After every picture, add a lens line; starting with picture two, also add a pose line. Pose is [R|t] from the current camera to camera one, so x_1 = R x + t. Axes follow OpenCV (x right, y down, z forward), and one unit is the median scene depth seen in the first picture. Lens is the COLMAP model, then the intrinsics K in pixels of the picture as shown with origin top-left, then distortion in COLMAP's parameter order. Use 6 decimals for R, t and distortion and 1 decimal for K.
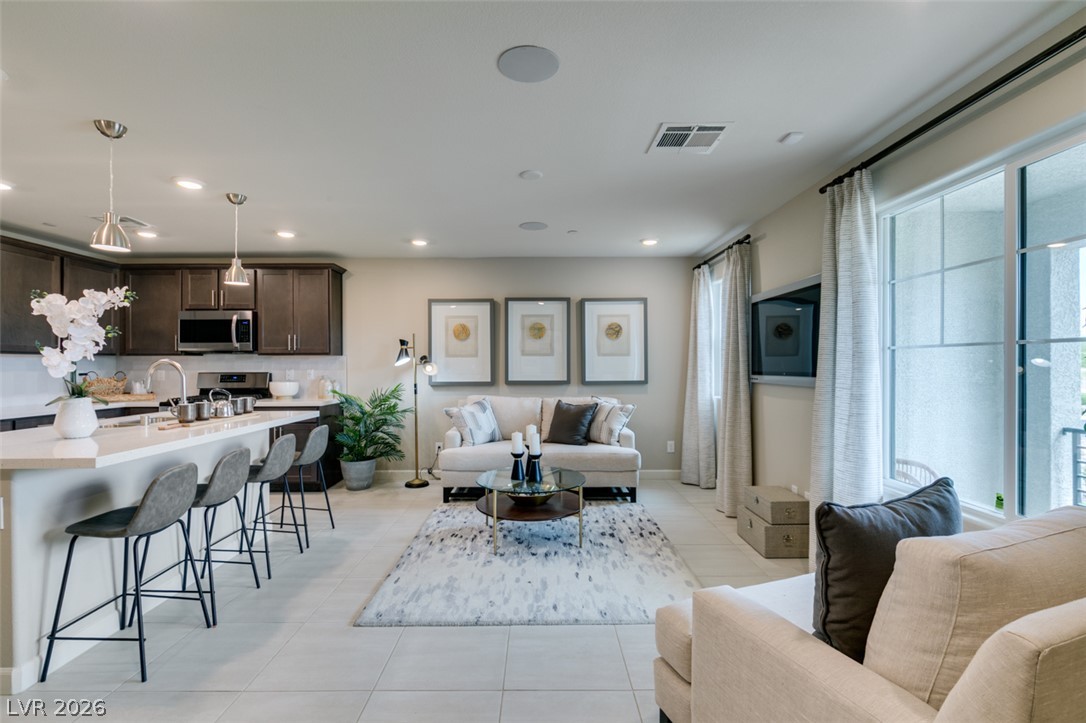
lens RADIAL K [[486.8, 0, 540.6], [0, 486.8, 363.6], [0, 0, 1]] dist [-0.000269, -0.001778]
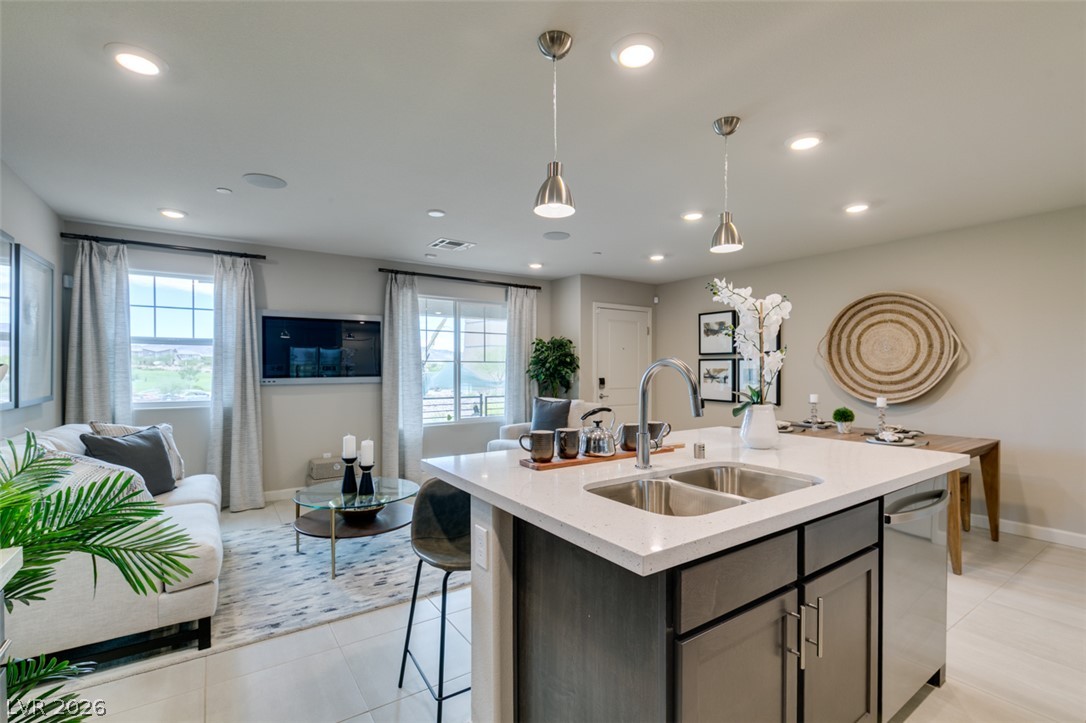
lens RADIAL K [[486.8, 0, 540.5], [0, 486.8, 370.1], [0, 0, 1]] dist [-0.000269, -0.001778]
pose [[-0.555668, -0.001794, 0.831403, -0.768534], [0.000532, 0.999997, 0.002513, 0.000904], [-0.831404, 0.001838, -0.555665, 0.954118]]
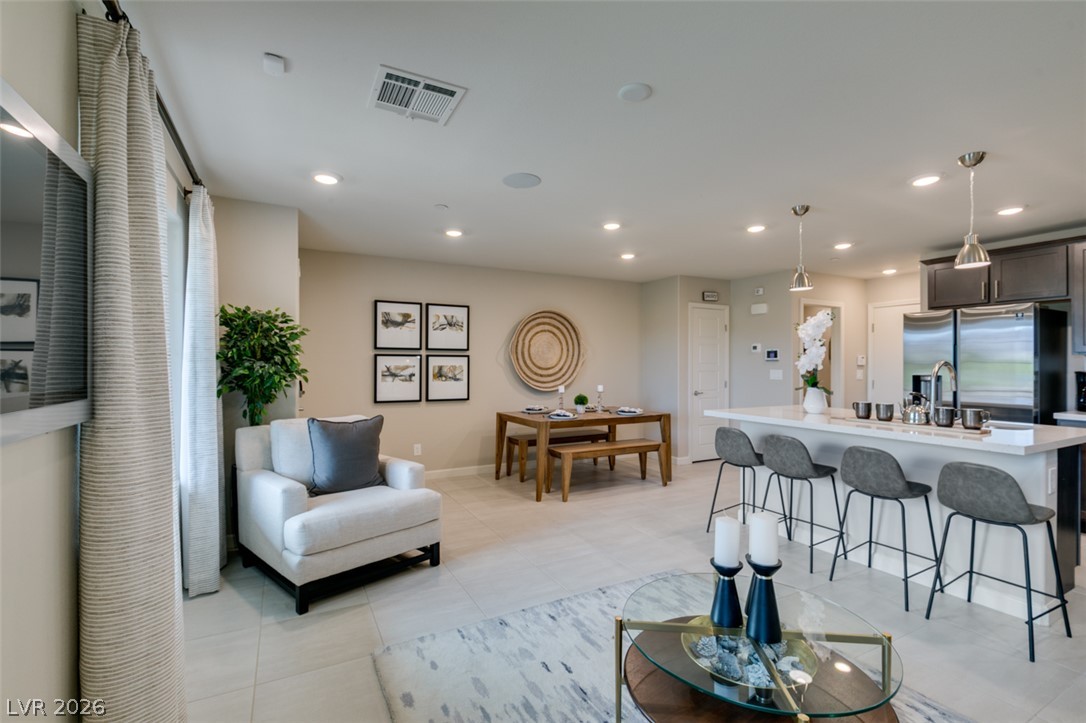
lens RADIAL K [[486.8, 0, 543.1], [0, 486.8, 362.7], [0, 0, 1]] dist [-0.000269, -0.001778]
pose [[-0.885256, -0.001012, -0.465103, 0.272615], [0.000535, 0.999995, -0.003194, -0.002051], [0.465104, -0.003077, -0.885251, 1.013100]]
